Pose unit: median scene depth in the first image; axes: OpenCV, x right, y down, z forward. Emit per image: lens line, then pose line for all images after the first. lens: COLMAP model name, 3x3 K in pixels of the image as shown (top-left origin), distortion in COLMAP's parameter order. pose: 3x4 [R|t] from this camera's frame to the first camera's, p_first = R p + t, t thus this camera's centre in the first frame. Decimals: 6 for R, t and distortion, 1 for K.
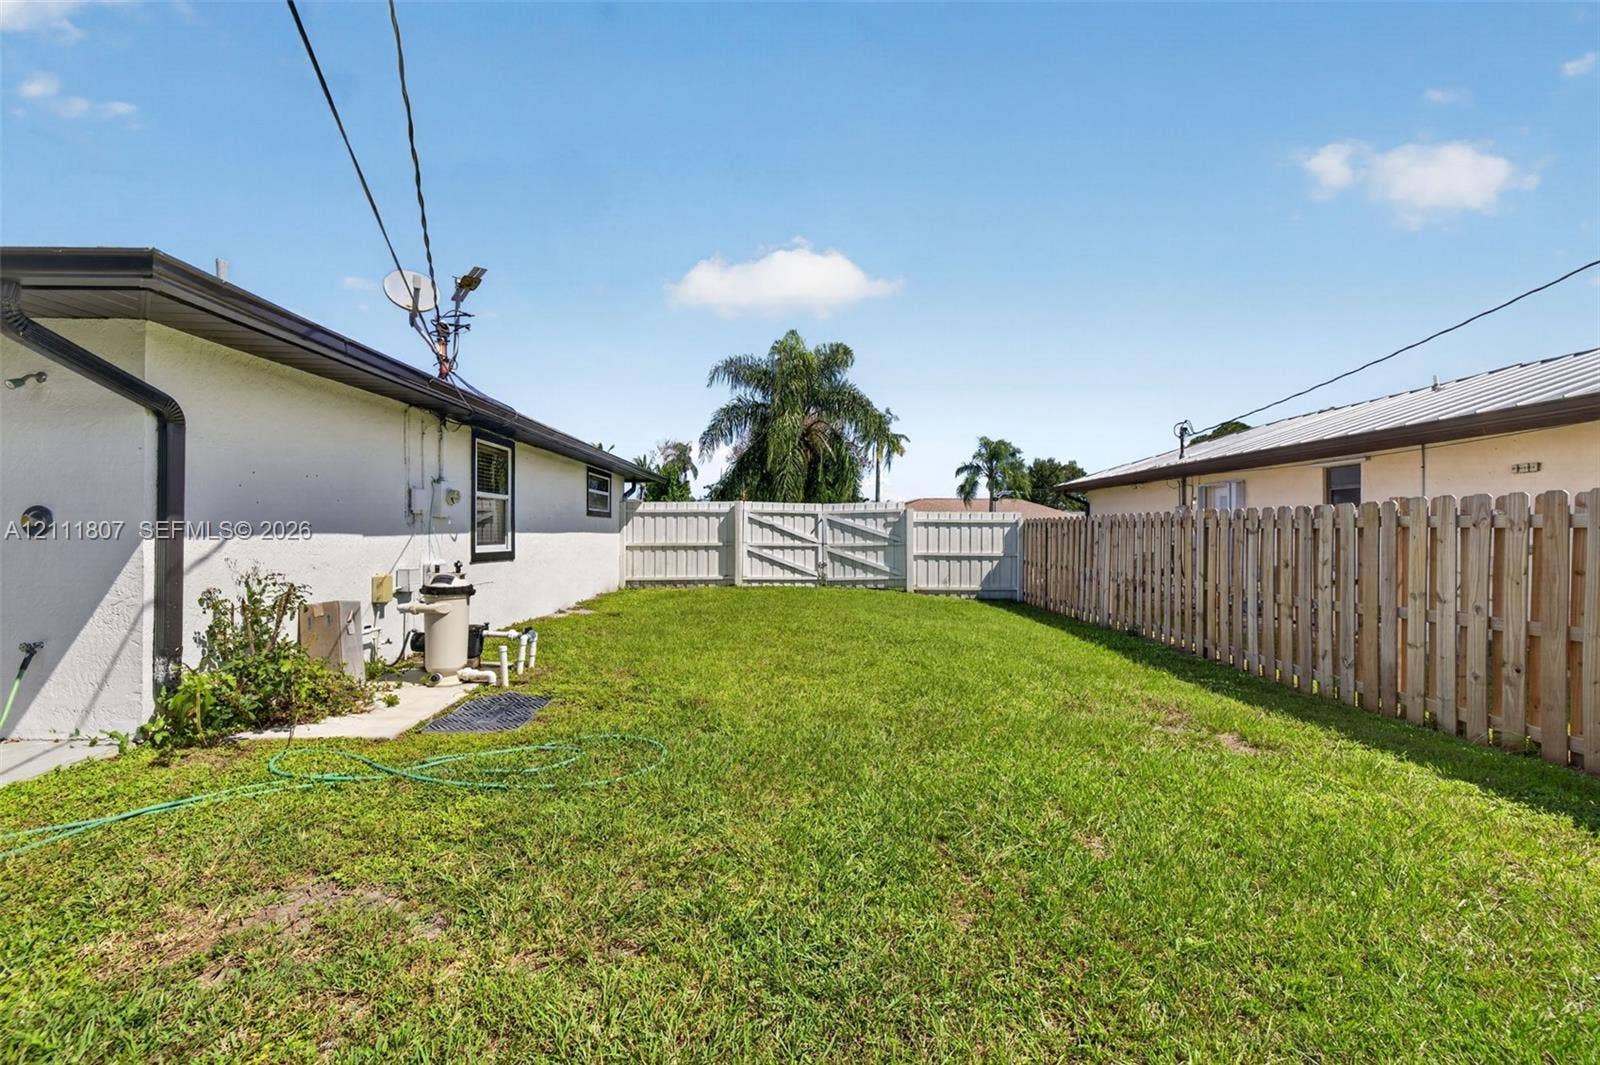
lens RADIAL K [[664.1, 0, 794.6], [0, 664.1, 532.5], [0, 0, 1]] dist [0.003920, -0.000411]
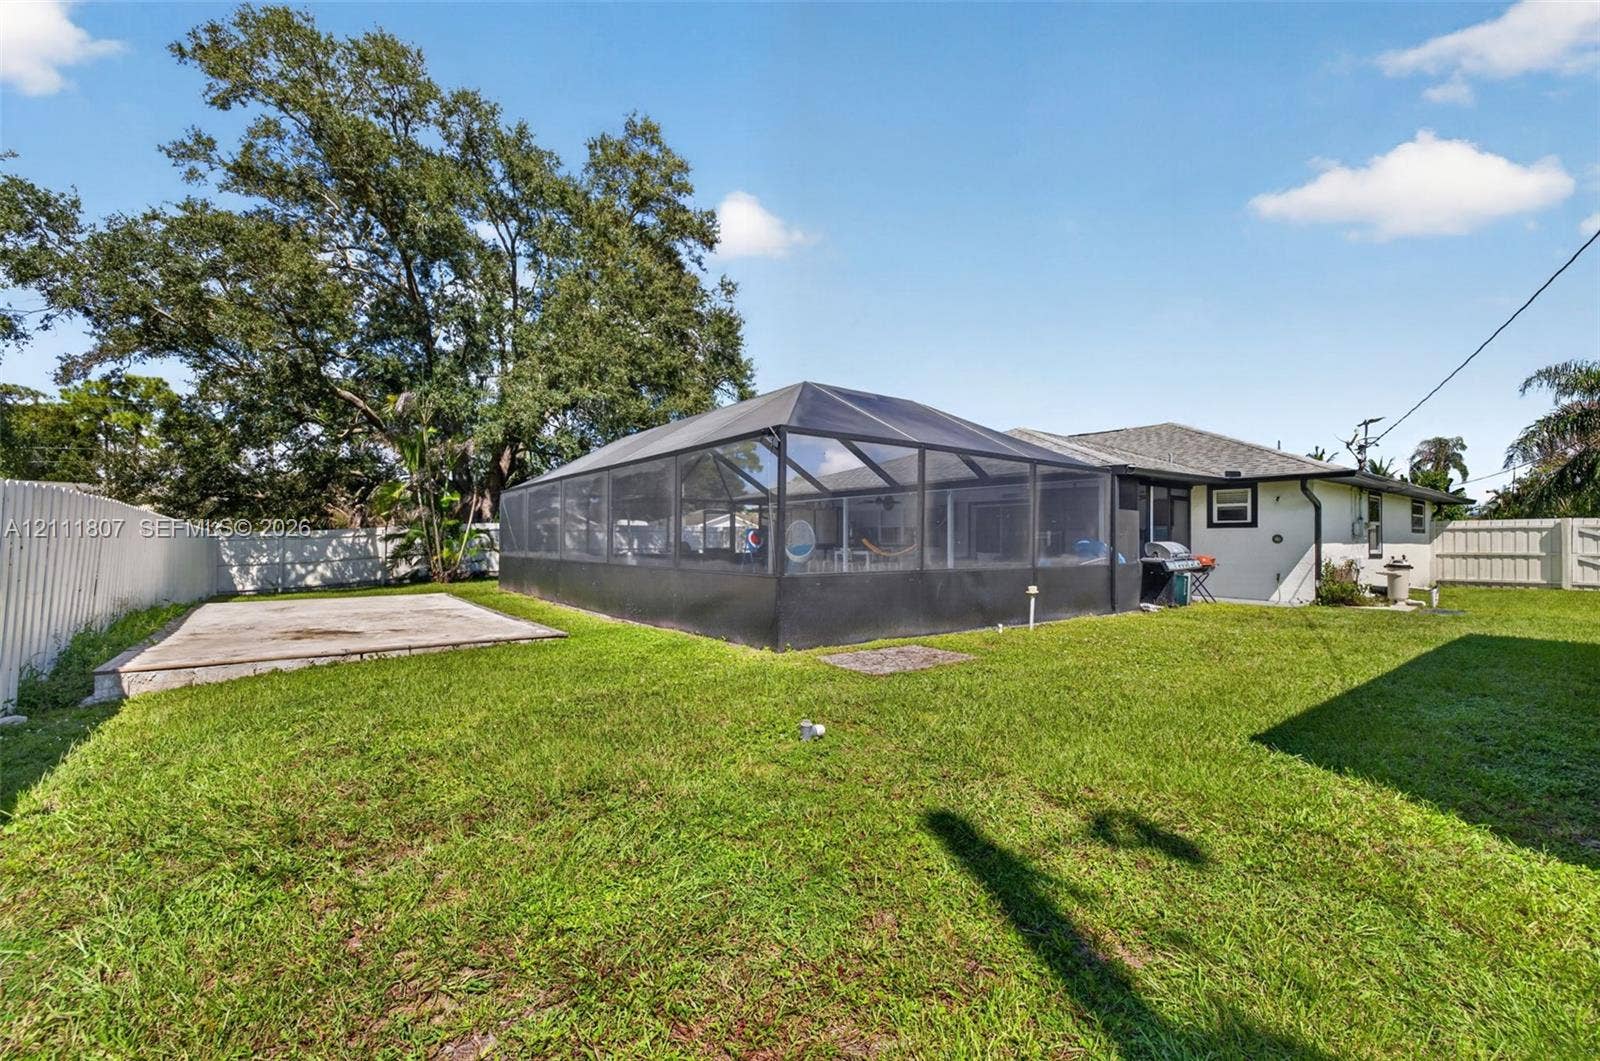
lens RADIAL K [[664.1, 0, 794.6], [0, 664.1, 530.5], [0, 0, 1]] dist [0.003920, -0.000411]
pose [[0.603169, -0.010849, -0.797539, 0.038307], [-0.005289, 0.999831, -0.017601, 0.003522], [0.797596, 0.014834, 0.603010, -0.892177]]
